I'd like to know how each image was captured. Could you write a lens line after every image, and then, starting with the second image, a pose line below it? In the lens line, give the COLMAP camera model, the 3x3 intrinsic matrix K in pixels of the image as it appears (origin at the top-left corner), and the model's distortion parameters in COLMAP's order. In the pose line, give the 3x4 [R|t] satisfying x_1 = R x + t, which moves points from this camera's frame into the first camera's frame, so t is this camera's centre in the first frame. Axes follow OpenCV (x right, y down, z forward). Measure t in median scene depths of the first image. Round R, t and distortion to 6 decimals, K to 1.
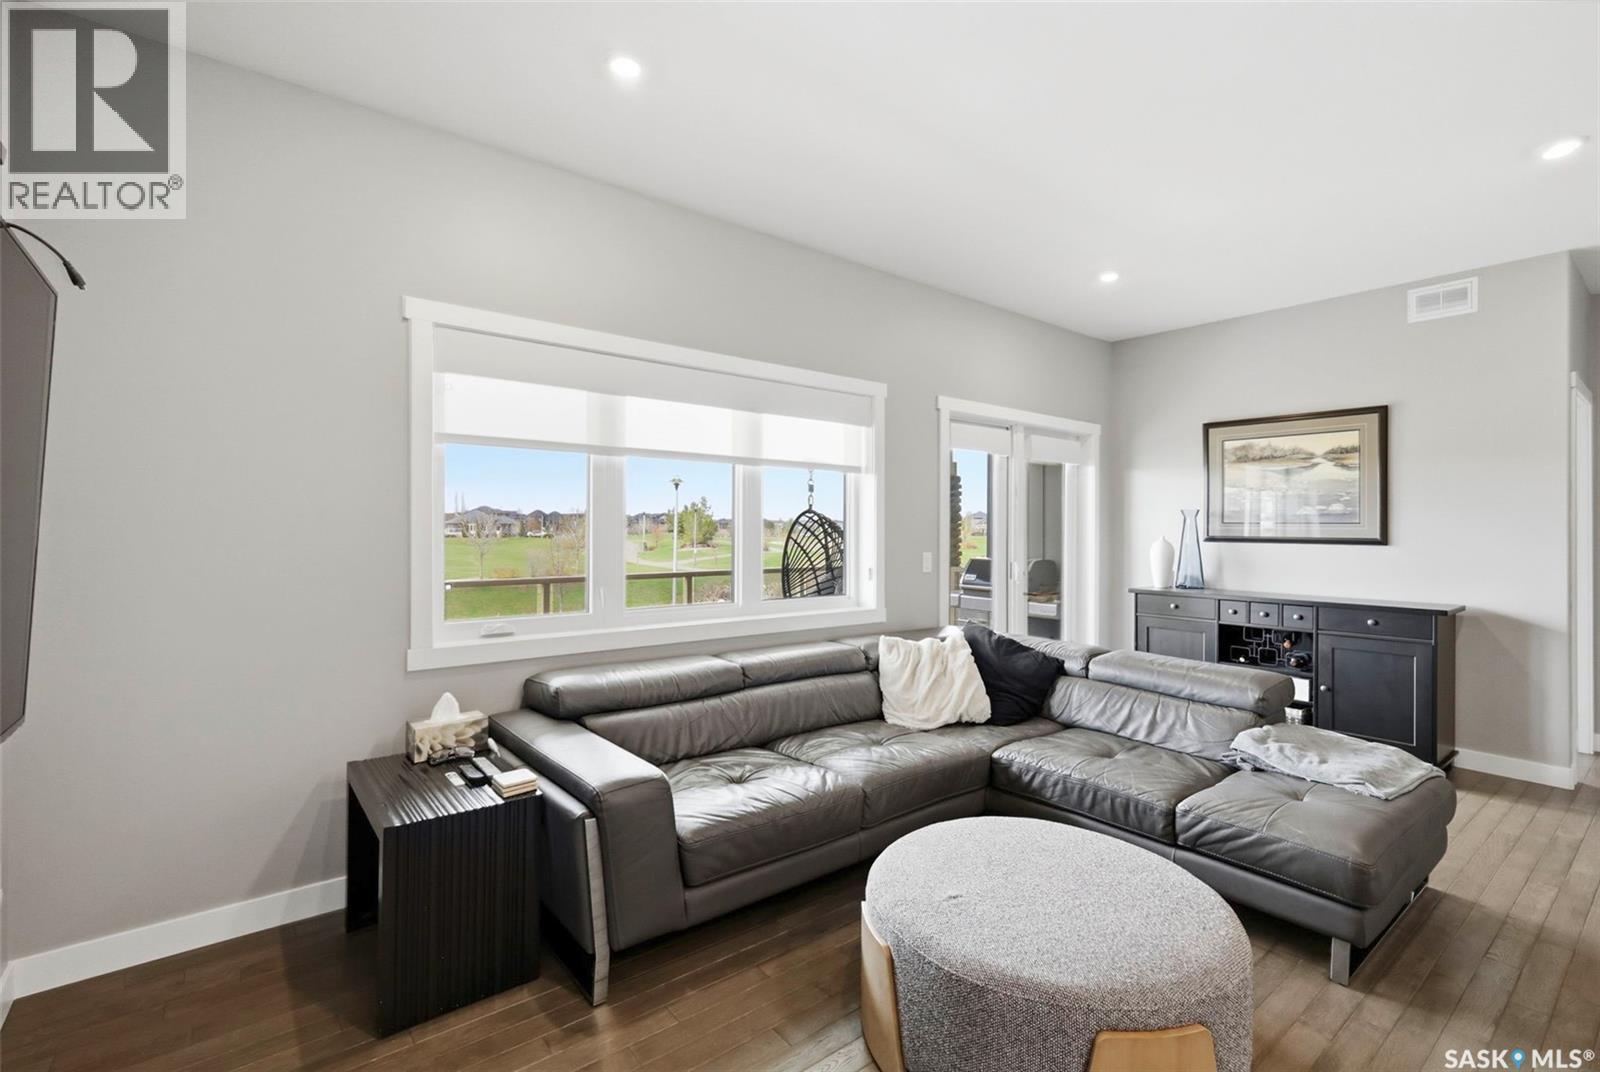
lens RADIAL K [[733.4, 0, 797.1], [0, 733.4, 540.5], [0, 0, 1]] dist [-0.008721, 0.000714]
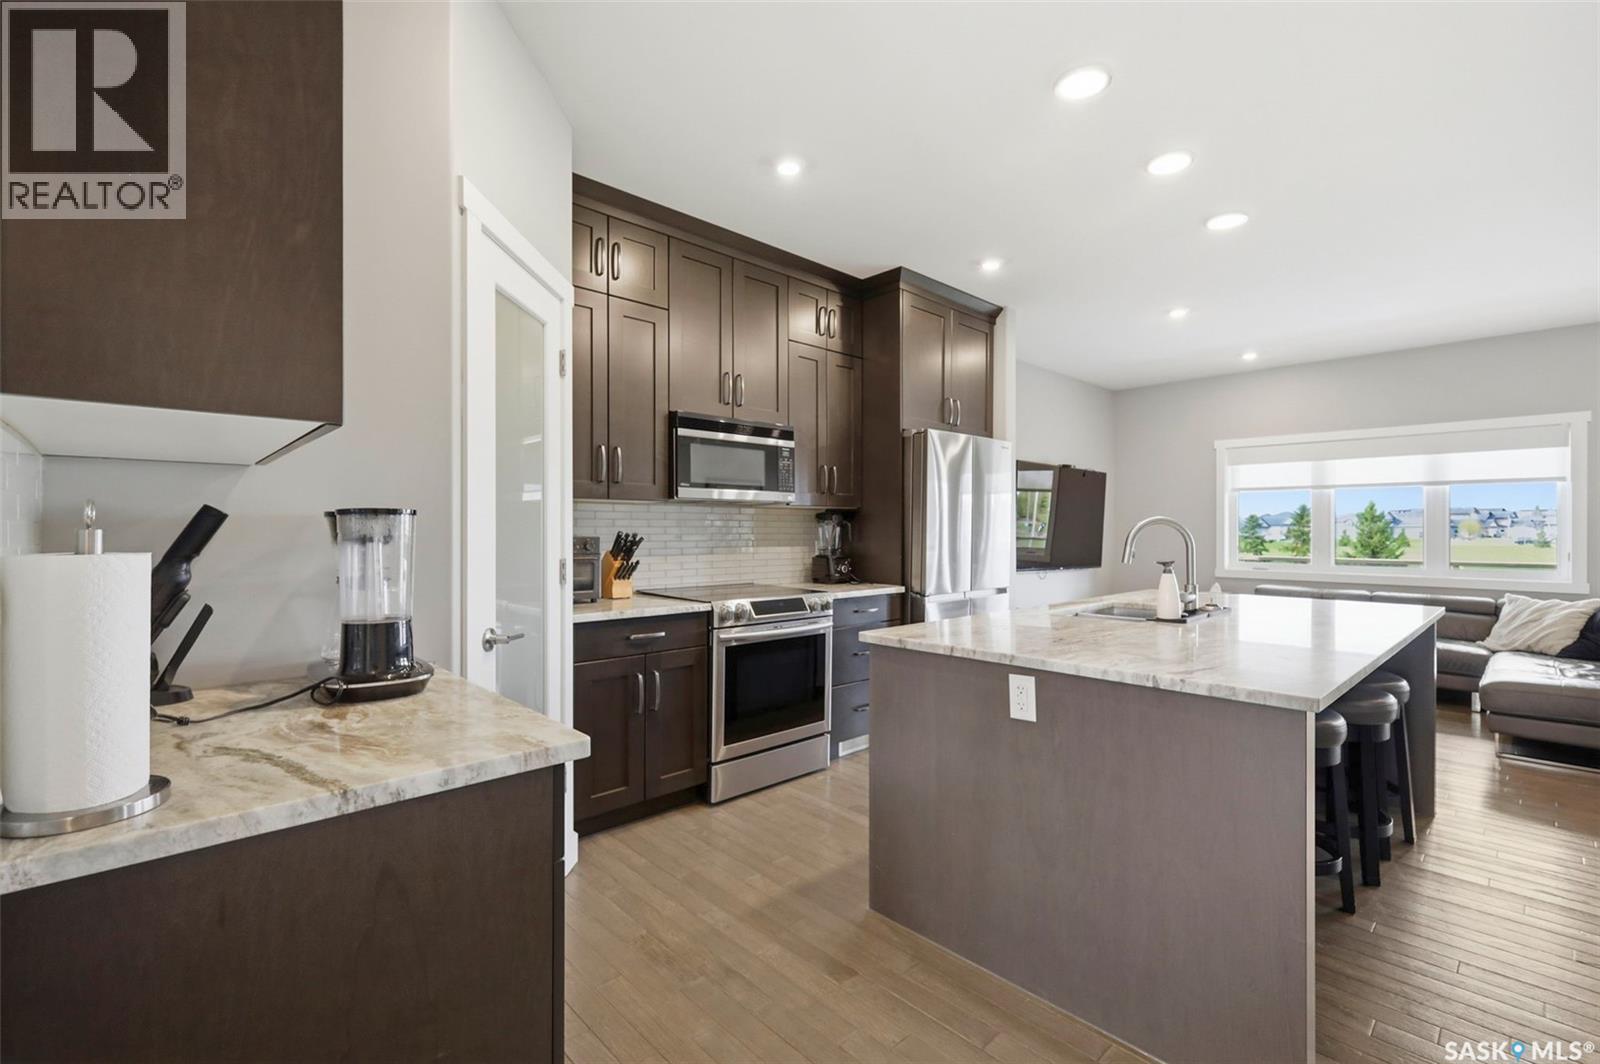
lens RADIAL K [[716.8, 0, 792.4], [0, 716.8, 530.6], [0, 0, 1]] dist [0.011495, -0.001200]
pose [[0.074633, -0.002971, -0.997207, 1.299524], [-0.015241, 0.999875, -0.004120, 0.025017], [0.997095, 0.015505, 0.074578, -0.502494]]
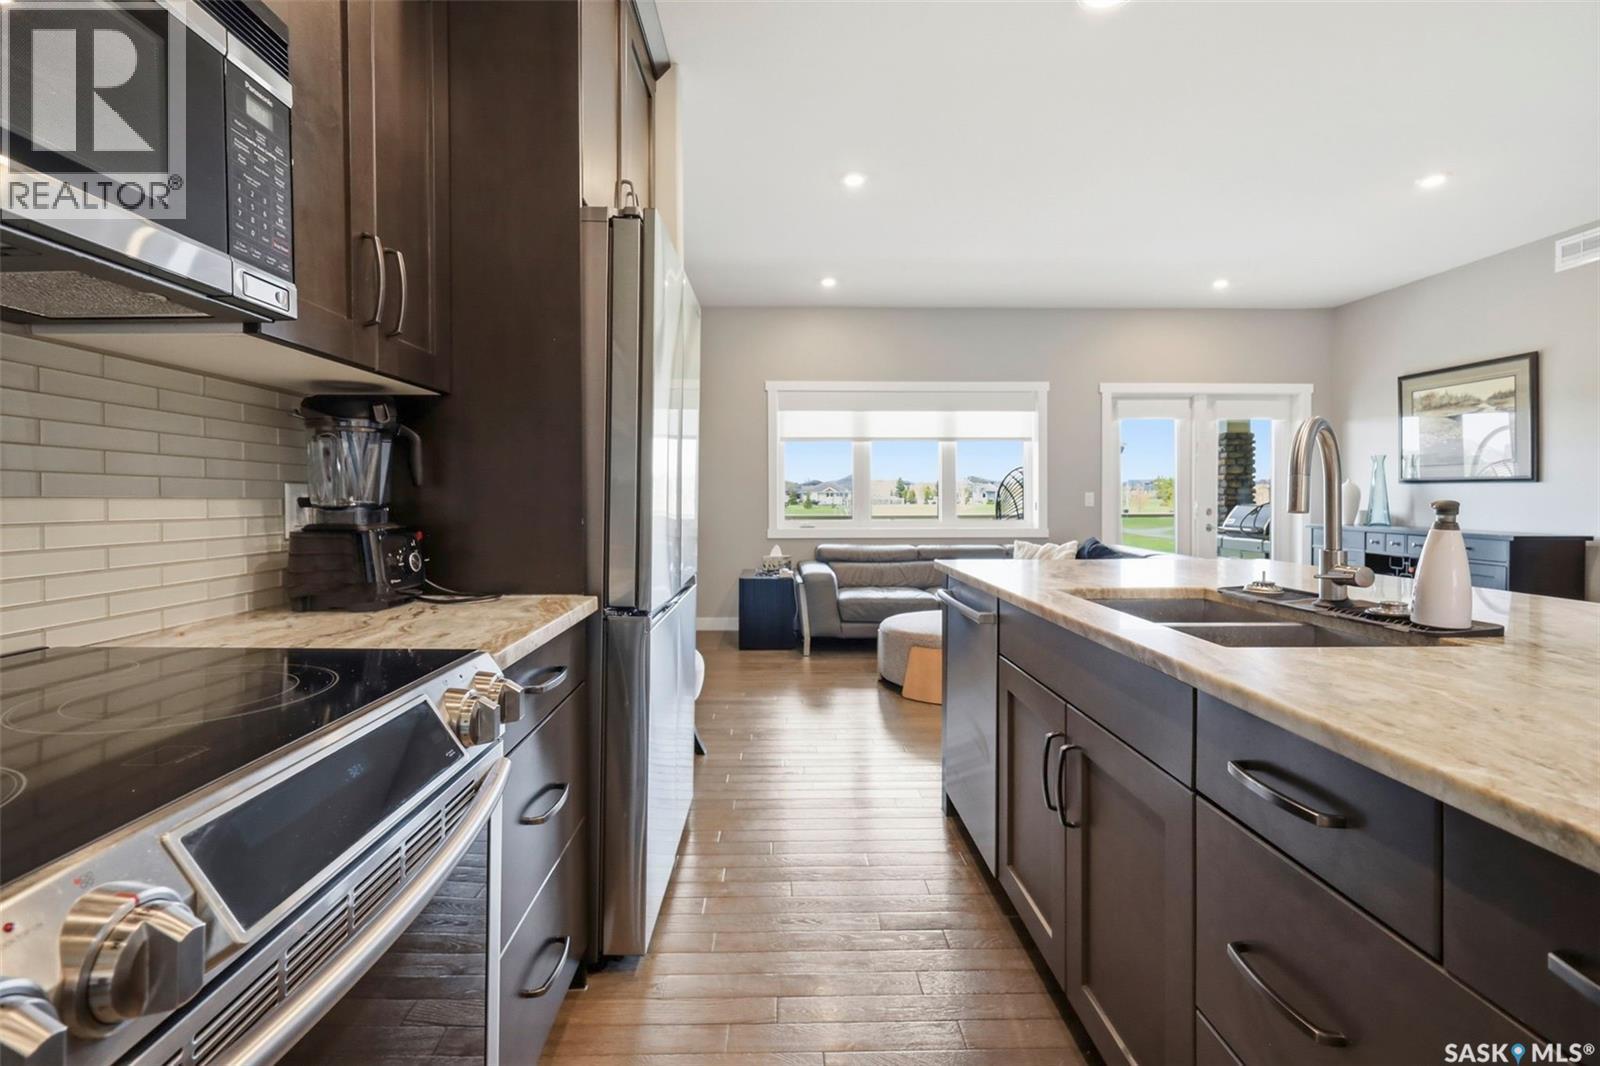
lens RADIAL K [[716.8, 0, 789.9], [0, 716.8, 503.0], [0, 0, 1]] dist [0.011495, -0.001200]
pose [[0.796901, -0.000291, -0.604109, 0.599925], [-0.003129, 0.999984, -0.004609, 0.047666], [0.604101, 0.005563, 0.796888, -0.526098]]
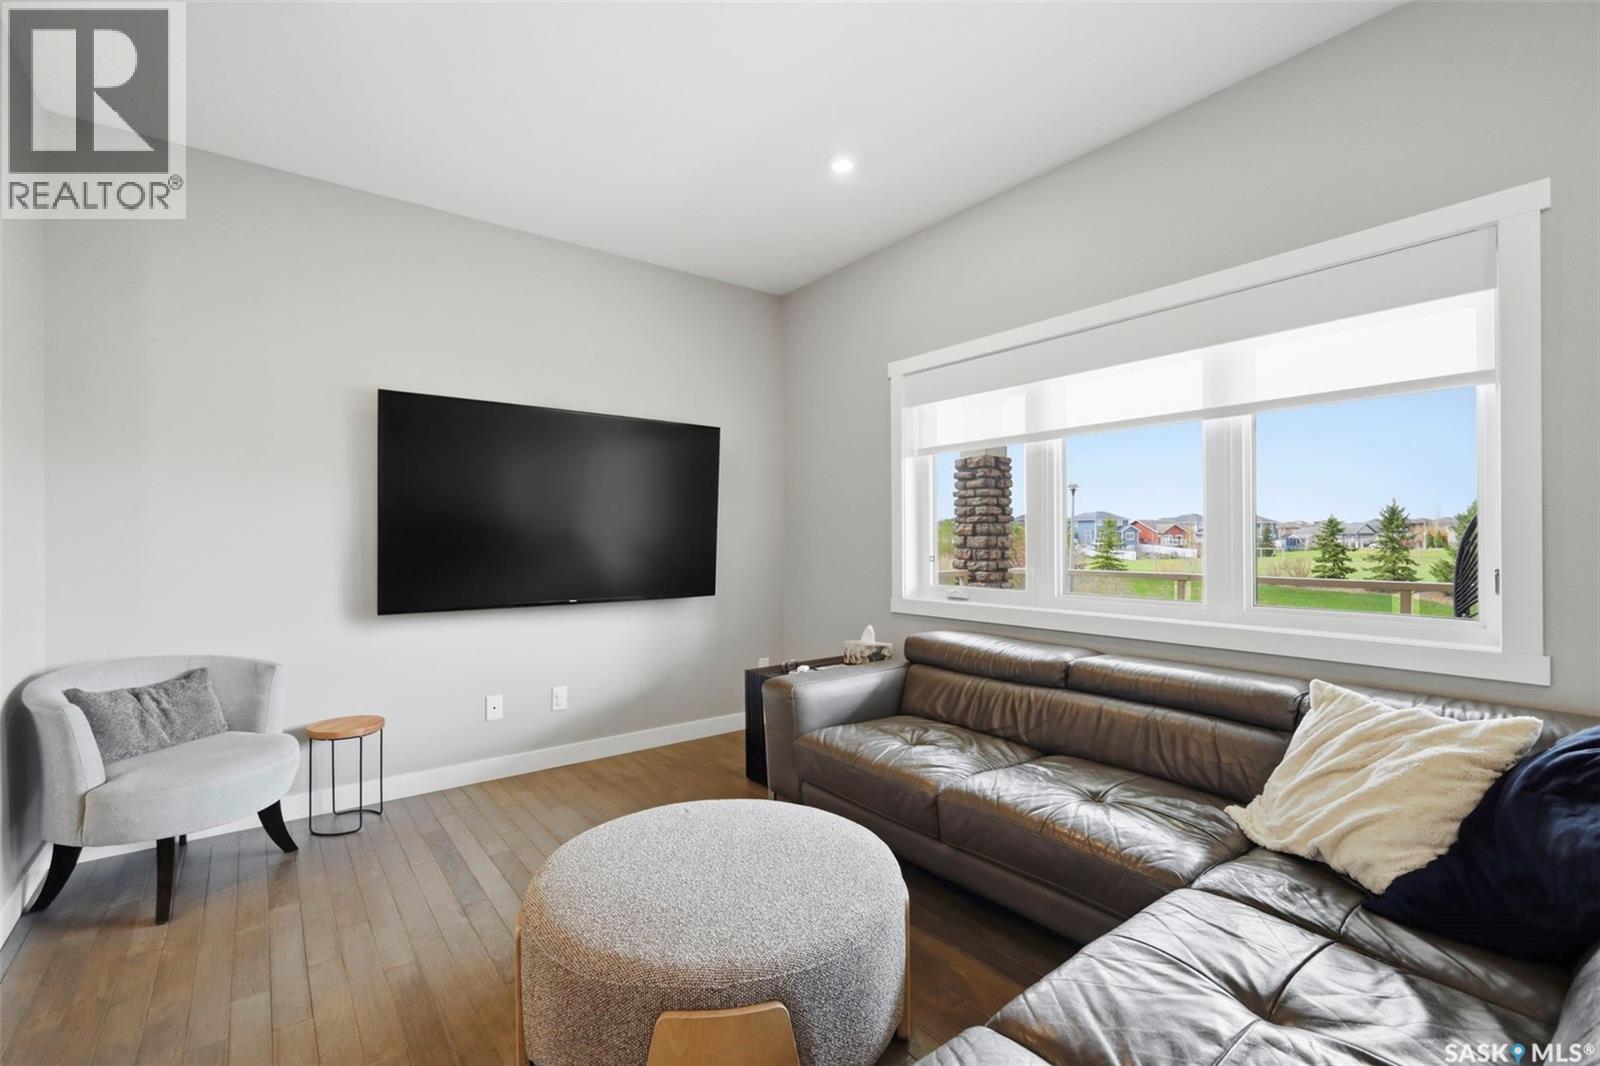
lens RADIAL K [[716.8, 0, 794.0], [0, 716.8, 538.8], [0, 0, 1]] dist [0.011495, -0.001200]
pose [[-0.024789, -0.006335, -0.999673, 0.599067], [-0.010545, 0.999926, -0.006075, 0.024892], [0.999637, 0.010391, -0.024854, 0.530829]]
